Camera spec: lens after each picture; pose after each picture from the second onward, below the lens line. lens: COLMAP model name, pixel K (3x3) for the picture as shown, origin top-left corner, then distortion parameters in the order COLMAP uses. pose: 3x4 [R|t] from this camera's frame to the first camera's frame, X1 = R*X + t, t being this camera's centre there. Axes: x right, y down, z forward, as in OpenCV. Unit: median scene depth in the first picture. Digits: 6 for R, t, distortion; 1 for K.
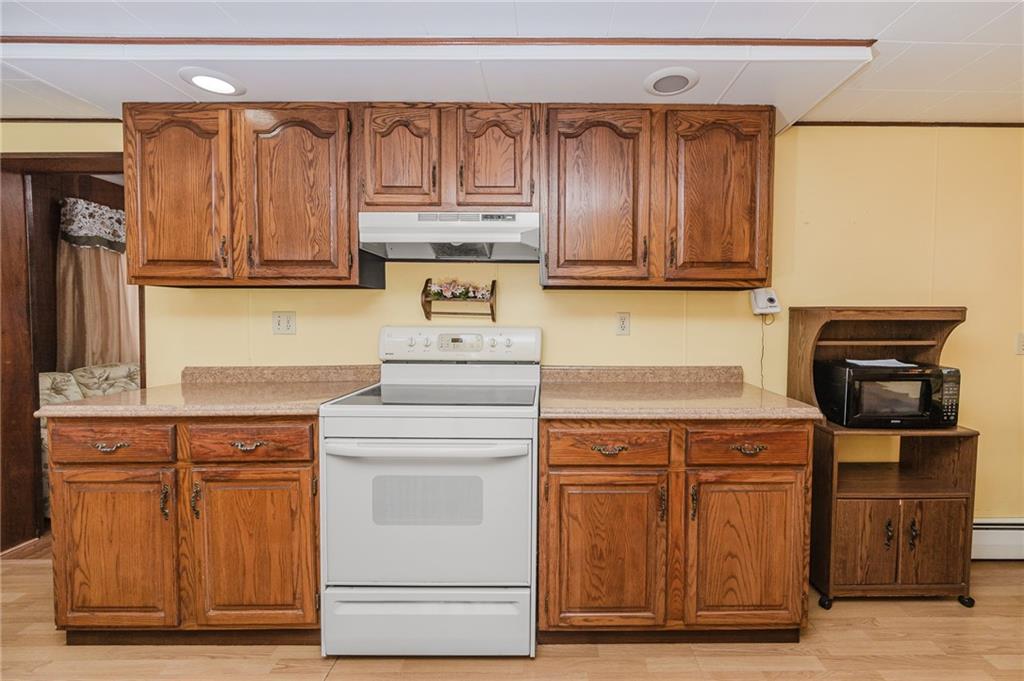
lens RADIAL K [[408.2, 0, 512.0], [0, 408.2, 320.9], [0, 0, 1]] dist [-0.000473, -0.000044]
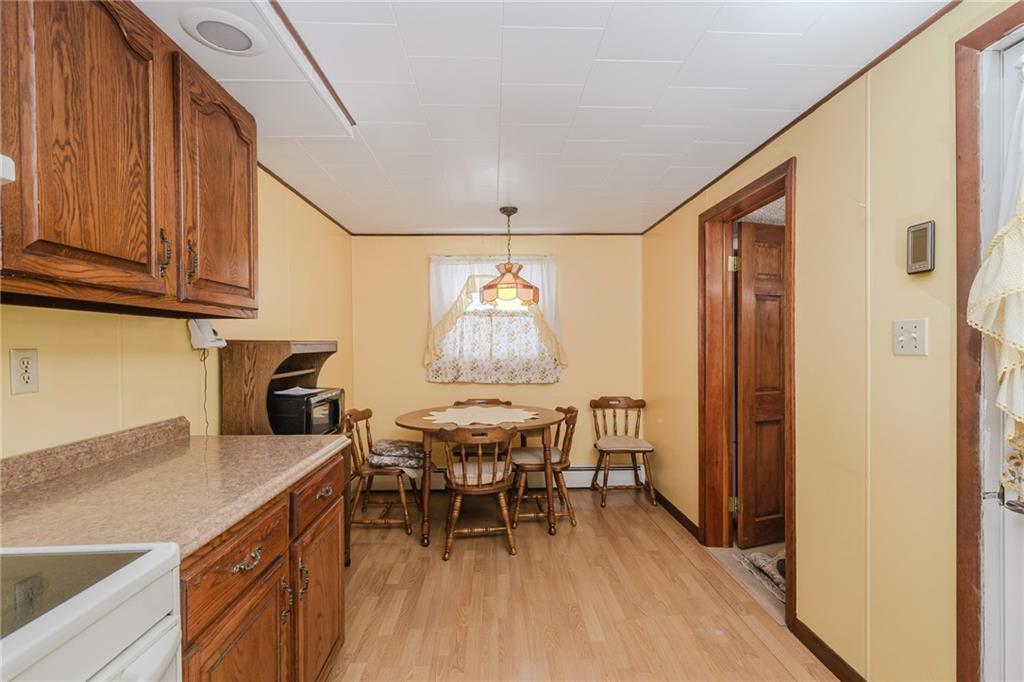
lens RADIAL K [[465.9, 0, 512.0], [0, 465.9, 341.0], [0, 0, 1]] dist [0.001067, 0.000283]
pose [[-0.035896, 0.000494, 0.999355, -0.418917], [0.027258, 0.999628, 0.000485, -0.019275], [-0.998984, 0.027258, -0.035896, 0.484971]]
